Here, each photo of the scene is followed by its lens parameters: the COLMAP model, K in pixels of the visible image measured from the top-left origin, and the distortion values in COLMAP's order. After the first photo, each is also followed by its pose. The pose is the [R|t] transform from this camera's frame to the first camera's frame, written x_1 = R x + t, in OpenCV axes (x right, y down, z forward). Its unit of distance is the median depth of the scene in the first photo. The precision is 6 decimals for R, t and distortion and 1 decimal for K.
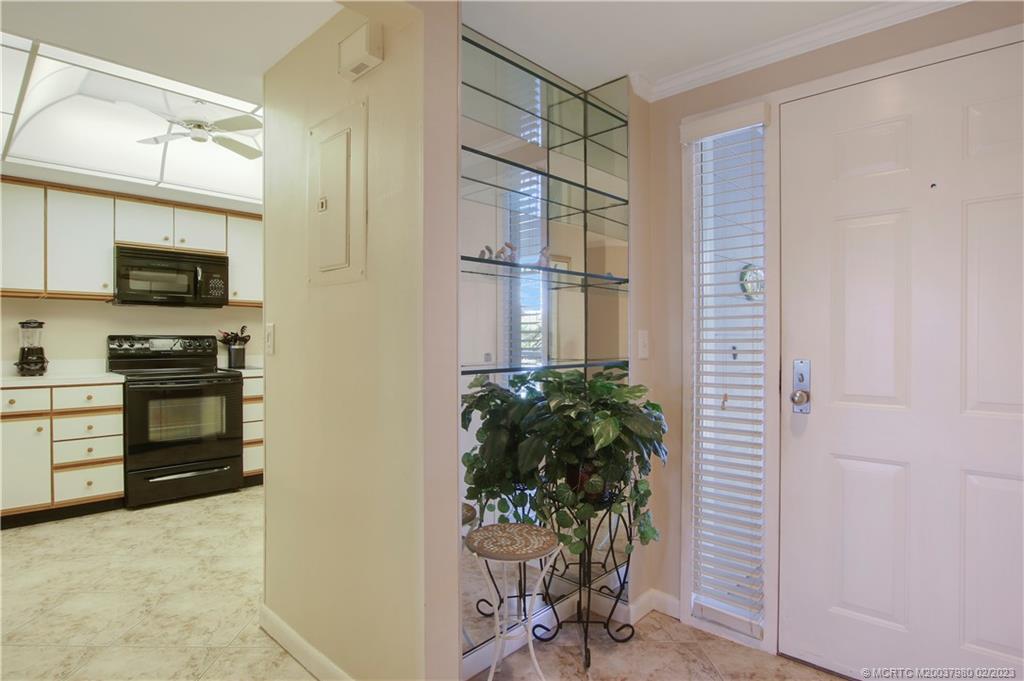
lens RADIAL K [[551.2, 0, 502.4], [0, 551.2, 348.9], [0, 0, 1]] dist [-0.028283, 0.005246]
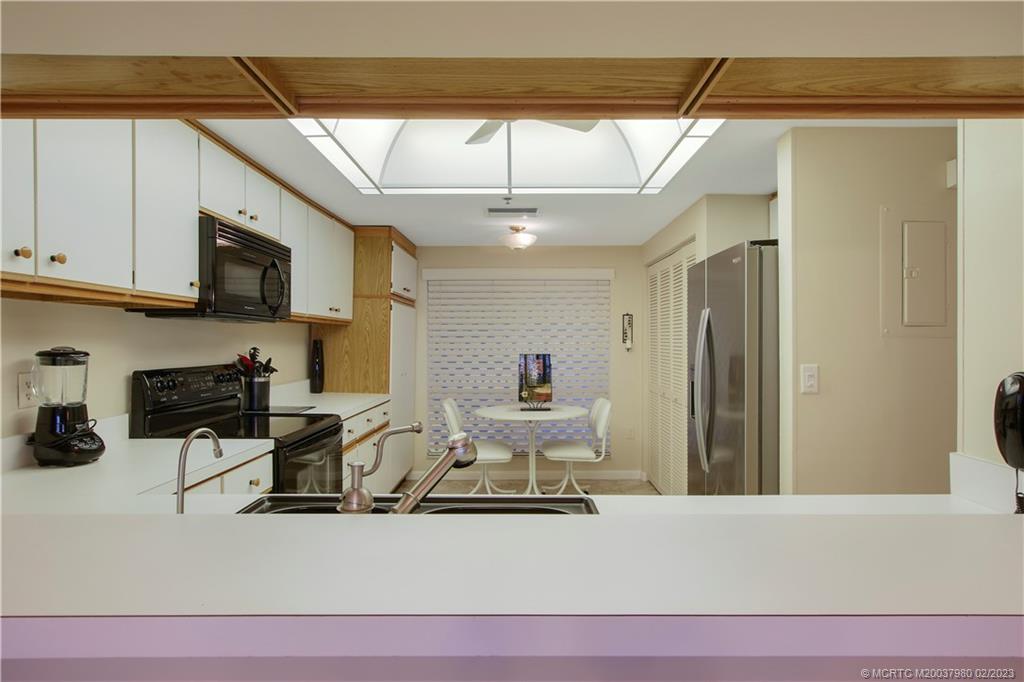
lens RADIAL K [[551.2, 0, 528.3], [0, 551.2, 347.9], [0, 0, 1]] dist [-0.028283, 0.005246]
pose [[0.712522, -0.007008, 0.701615, -0.892314], [0.009934, 0.999951, -0.000100, -0.047546], [-0.701580, 0.007041, 0.712556, 0.353545]]
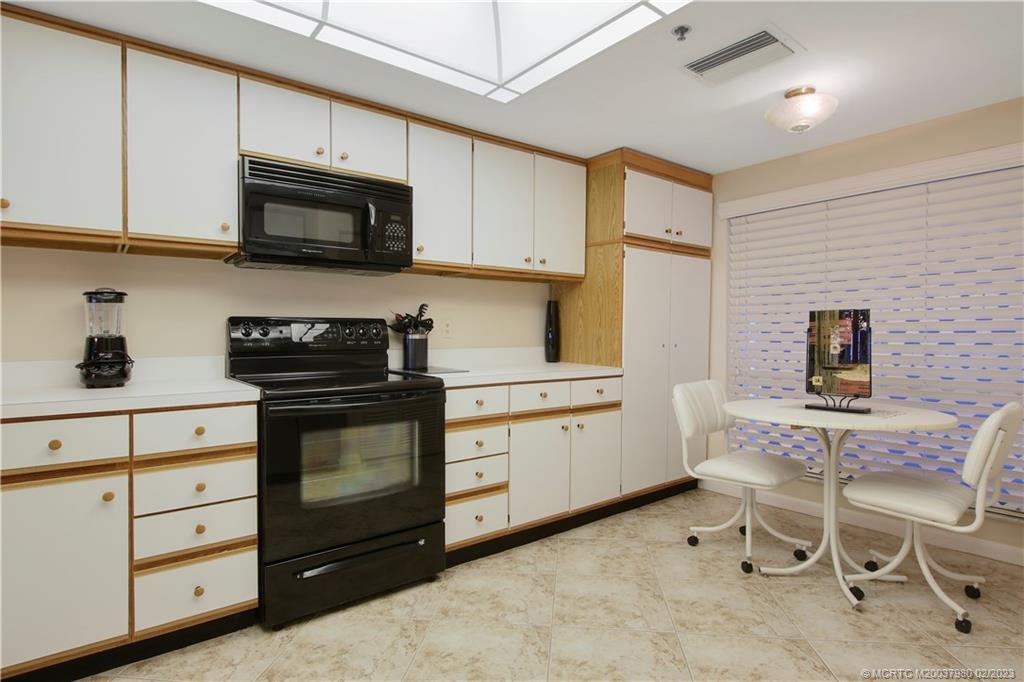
lens RADIAL K [[545.6, 0, 503.5], [0, 545.6, 344.1], [0, 0, 1]] dist [-0.002653, -0.003225]
pose [[0.989694, 0.000594, -0.143201, -0.365054], [0.000190, 0.999985, 0.005462, 0.002088], [0.143202, -0.005433, 0.989679, 0.482785]]
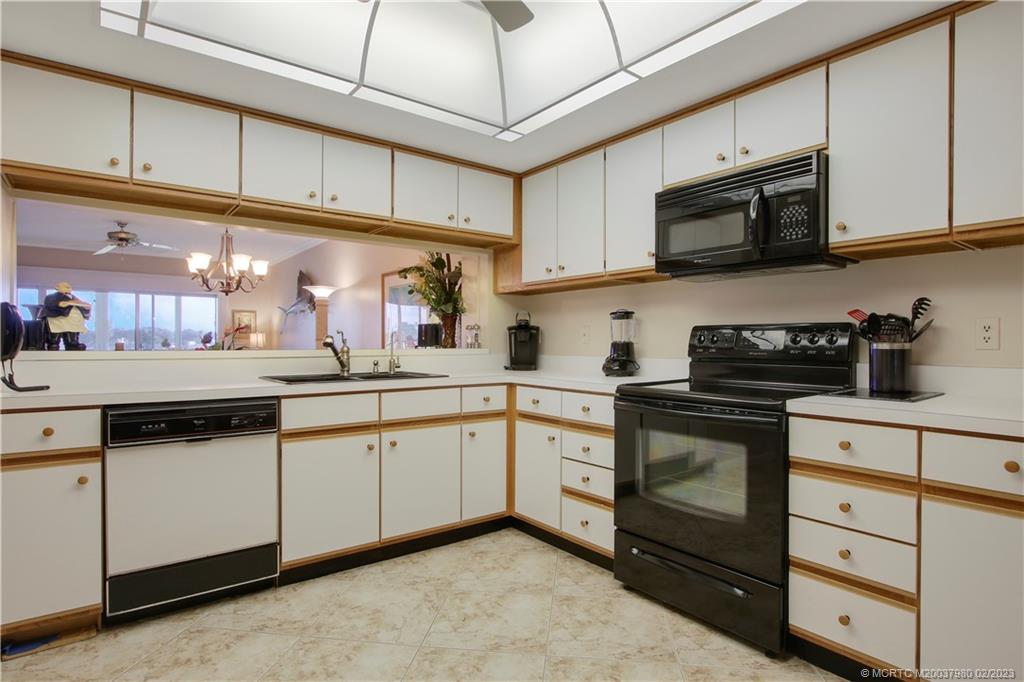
lens RADIAL K [[545.6, 0, 522.8], [0, 545.6, 343.0], [0, 0, 1]] dist [-0.002653, -0.003225]
pose [[-0.138563, 0.006733, -0.990331, -0.004400], [-0.015252, 0.999844, 0.008932, -0.006690], [0.990236, 0.016343, -0.138439, 0.951669]]
